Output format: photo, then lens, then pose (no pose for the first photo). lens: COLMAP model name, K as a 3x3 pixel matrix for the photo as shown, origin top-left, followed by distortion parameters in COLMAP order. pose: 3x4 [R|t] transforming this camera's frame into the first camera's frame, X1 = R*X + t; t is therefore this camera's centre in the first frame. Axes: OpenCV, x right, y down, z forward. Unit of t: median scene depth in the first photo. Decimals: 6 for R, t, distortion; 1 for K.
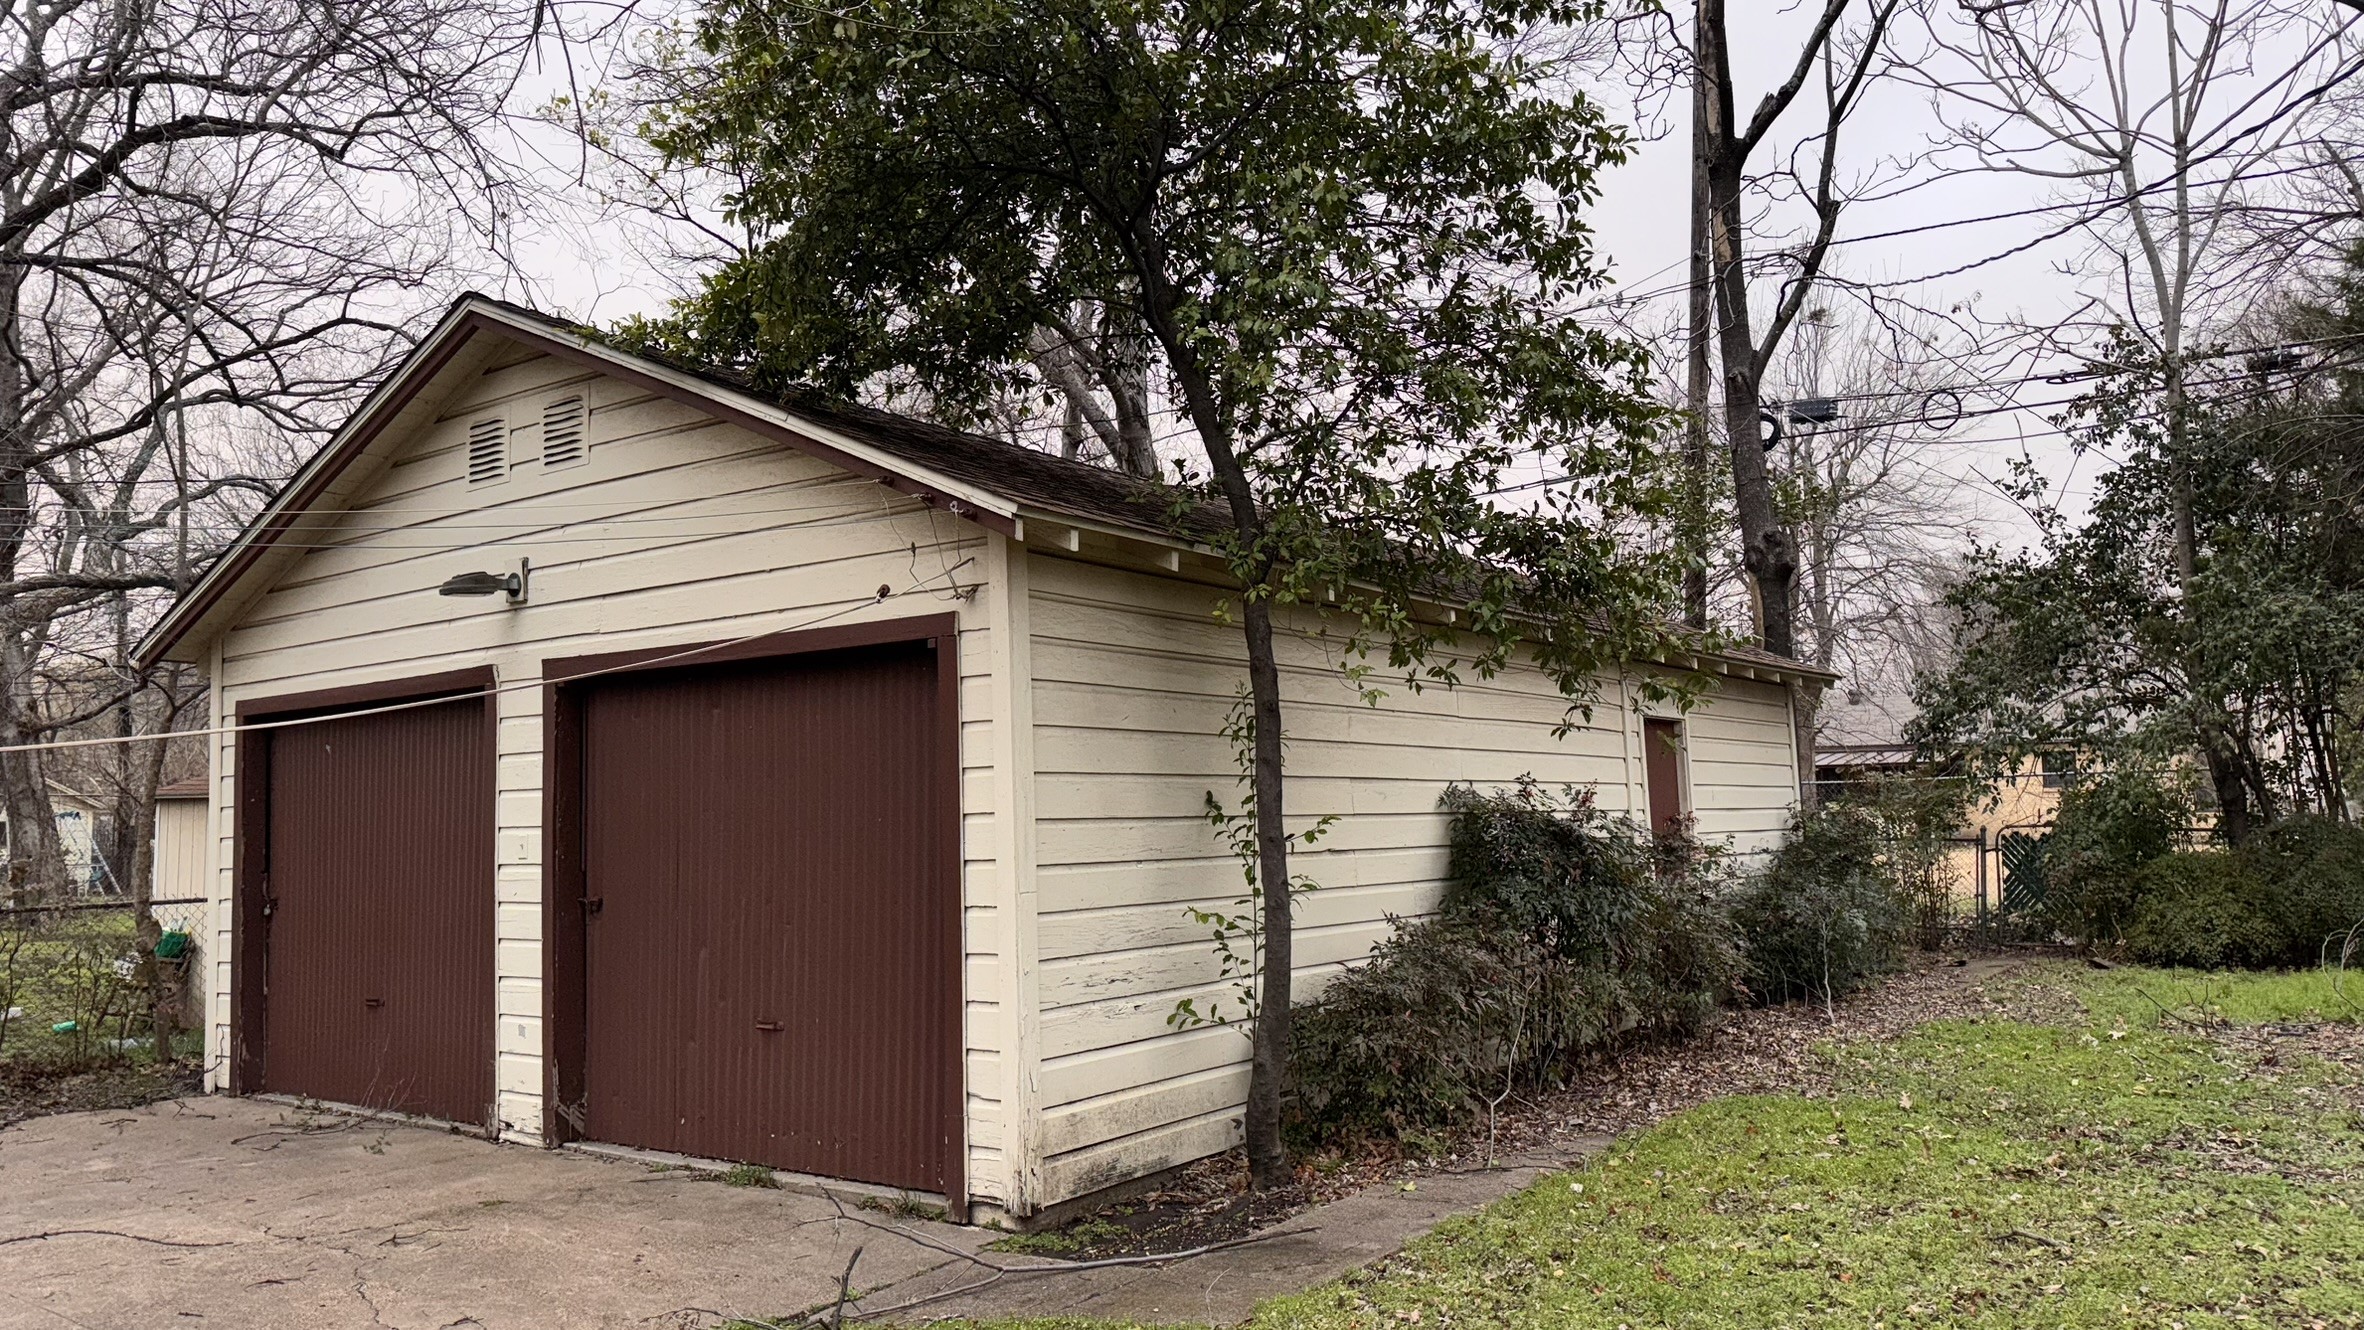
lens RADIAL K [[1635.8, 0, 1183.0], [0, 1635.8, 657.1], [0, 0, 1]] dist [0.137896, -0.231034]
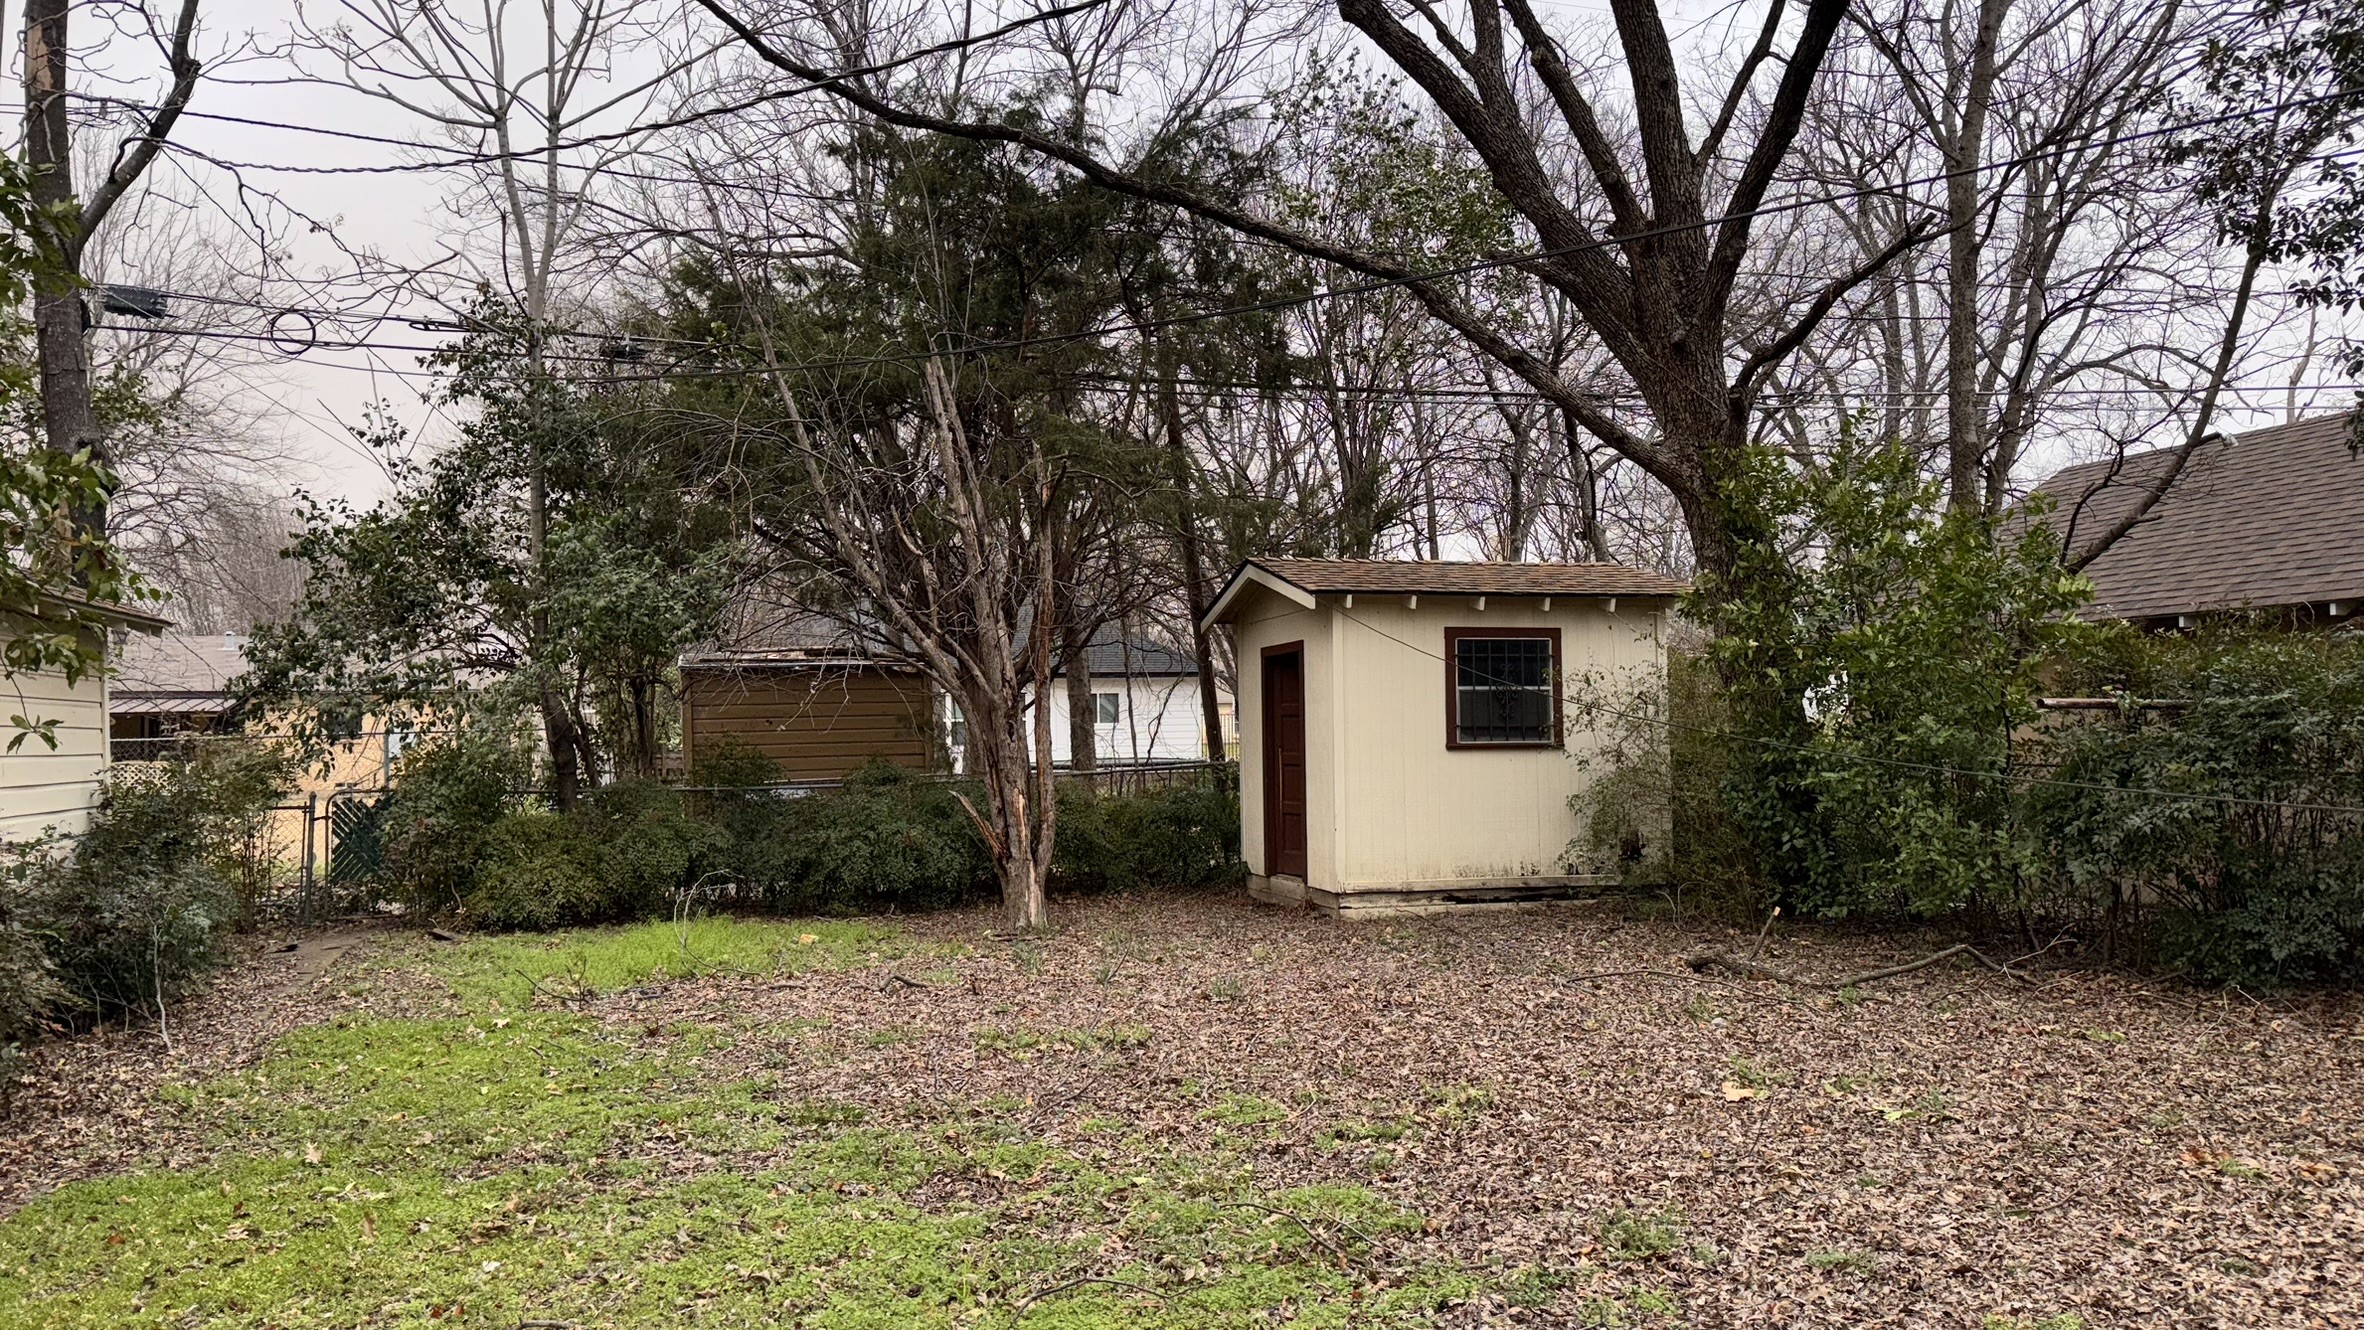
lens RADIAL K [[1645.9, 0, 1183.3], [0, 1645.9, 658.5], [0, 0, 1]] dist [-0.001487, -0.008178]
pose [[0.560256, 0.039910, 0.827358, -0.004741], [-0.068689, 0.997637, -0.001610, -0.003979], [-0.825467, -0.055928, 0.561673, 0.100976]]
